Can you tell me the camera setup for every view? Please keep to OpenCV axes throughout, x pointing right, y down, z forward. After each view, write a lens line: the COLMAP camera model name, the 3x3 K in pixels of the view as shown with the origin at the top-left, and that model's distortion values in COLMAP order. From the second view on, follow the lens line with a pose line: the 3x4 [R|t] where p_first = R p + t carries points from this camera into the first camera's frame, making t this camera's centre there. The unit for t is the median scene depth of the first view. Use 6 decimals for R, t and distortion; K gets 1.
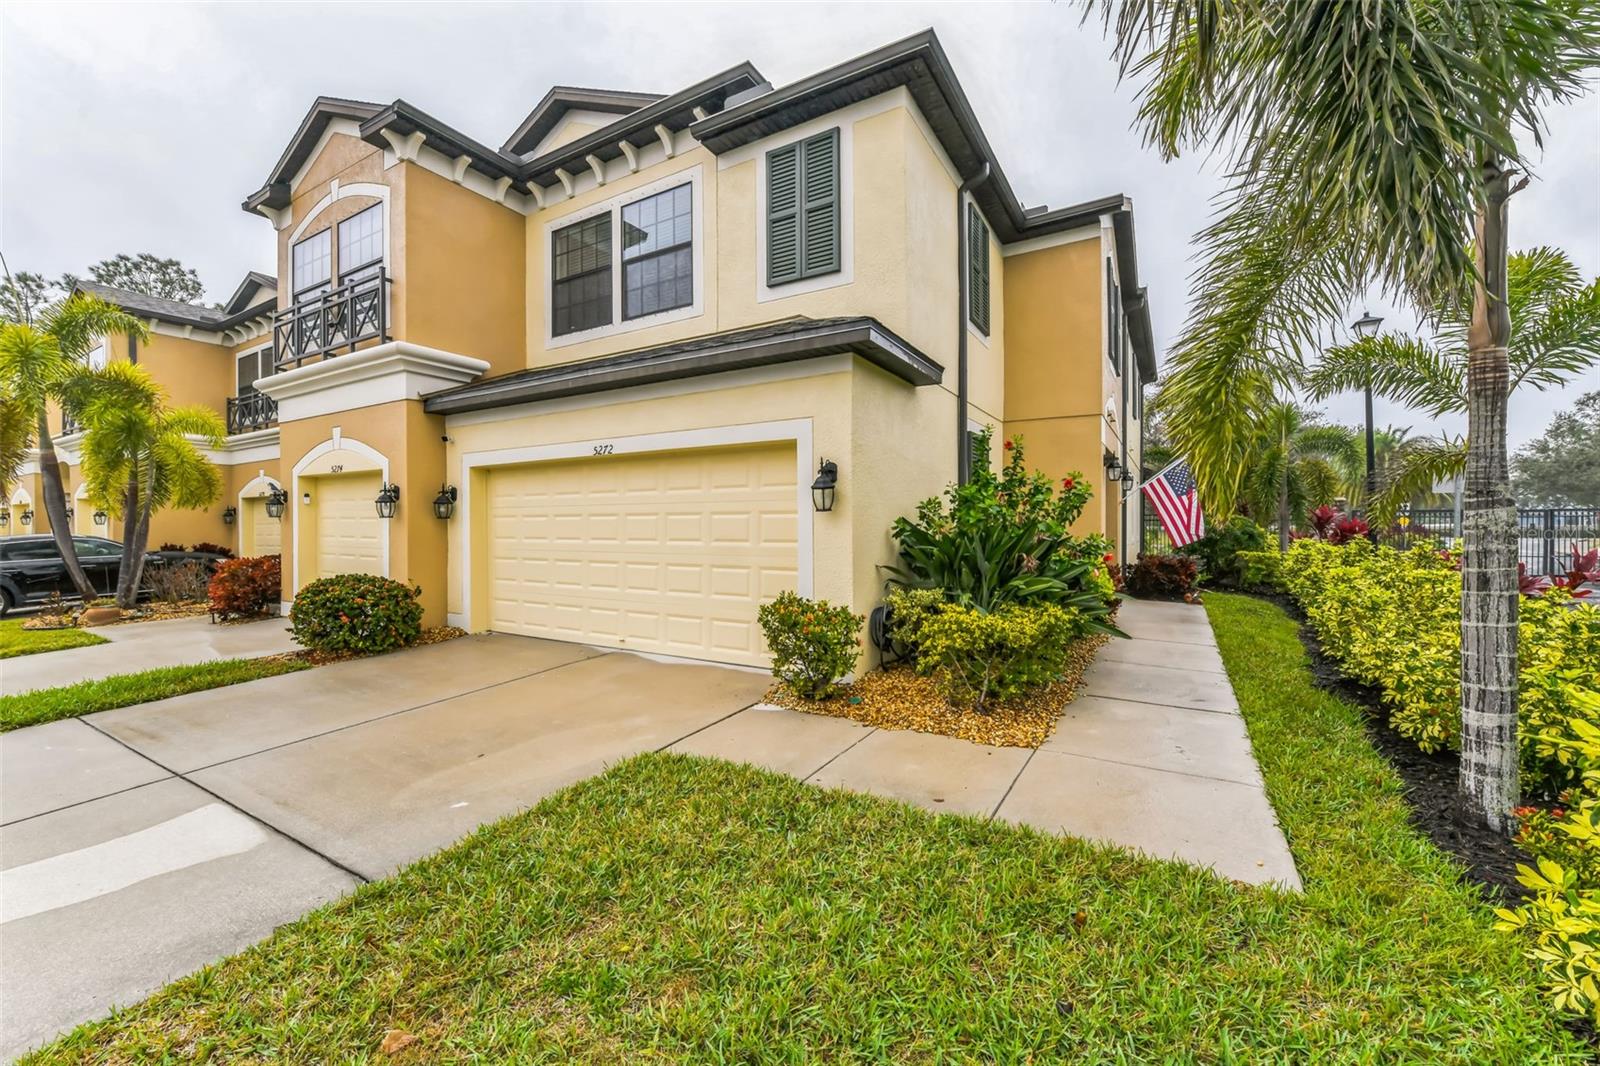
lens RADIAL K [[628.7, 0, 799.5], [0, 628.7, 530.0], [0, 0, 1]] dist [-0.000305, -0.001460]
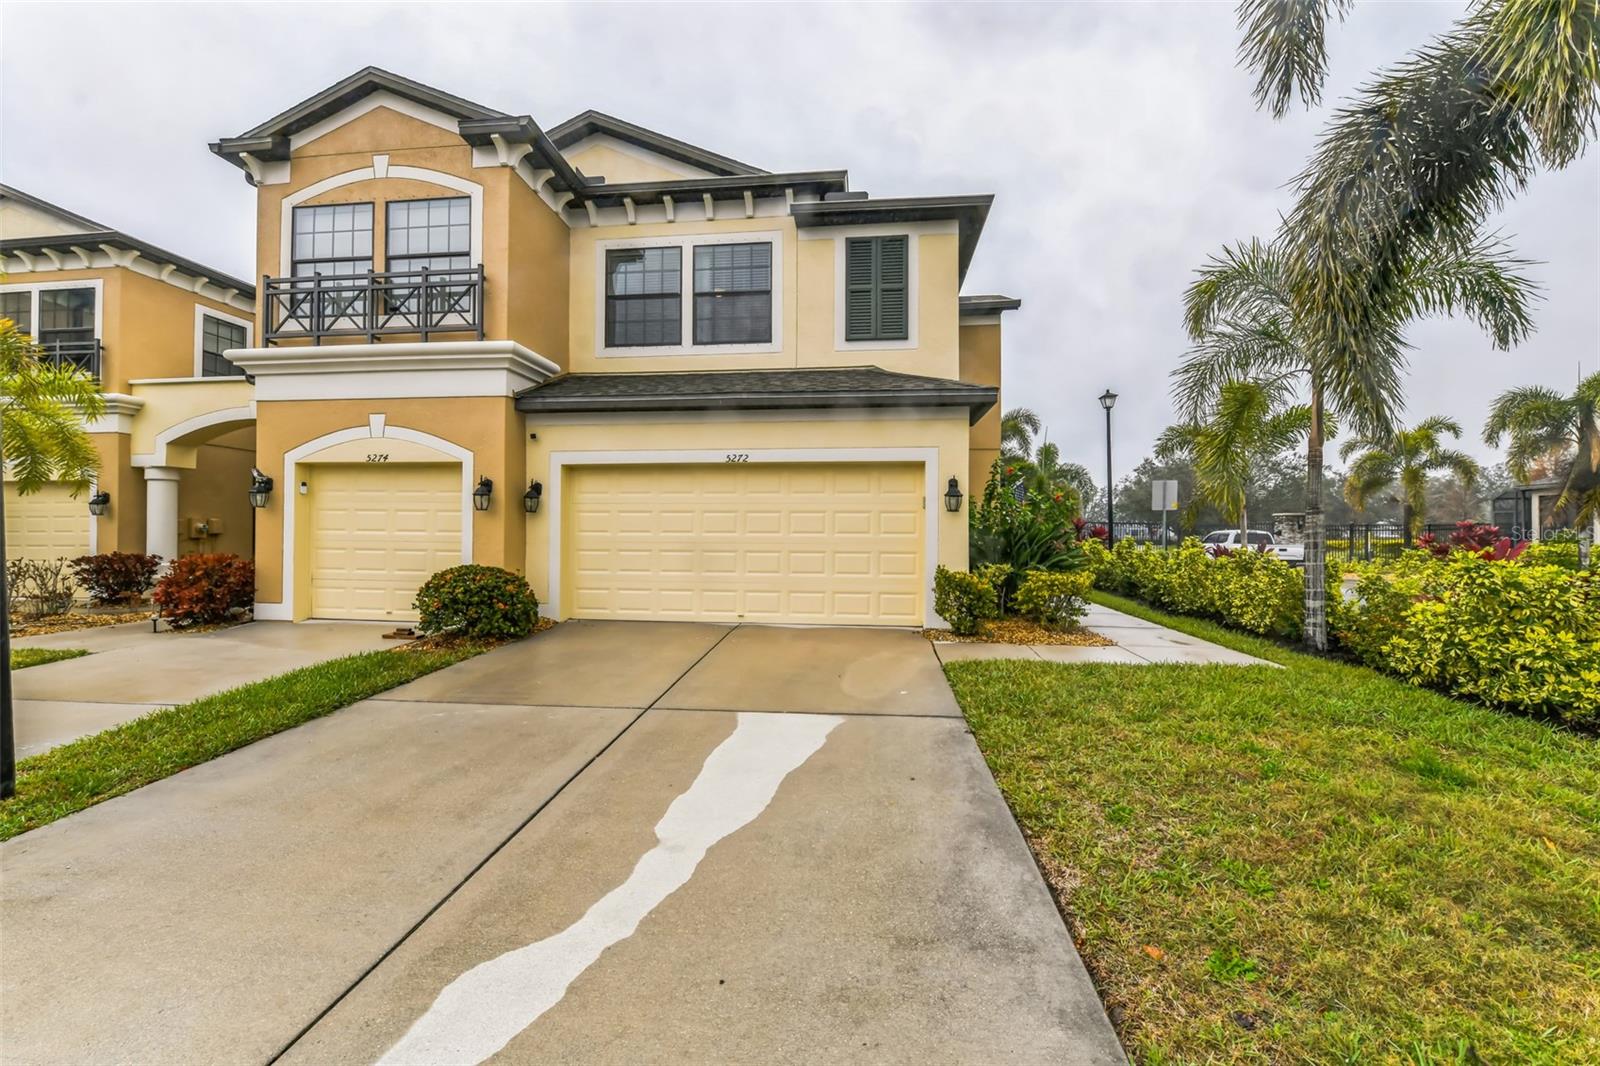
lens RADIAL K [[628.7, 0, 807.6], [0, 628.7, 529.3], [0, 0, 1]] dist [-0.000305, -0.001460]
pose [[0.914089, 0.009903, 0.405393, -0.590200], [-0.004451, 0.999887, -0.014389, 0.023275], [-0.405490, 0.011348, 0.914029, -0.142457]]
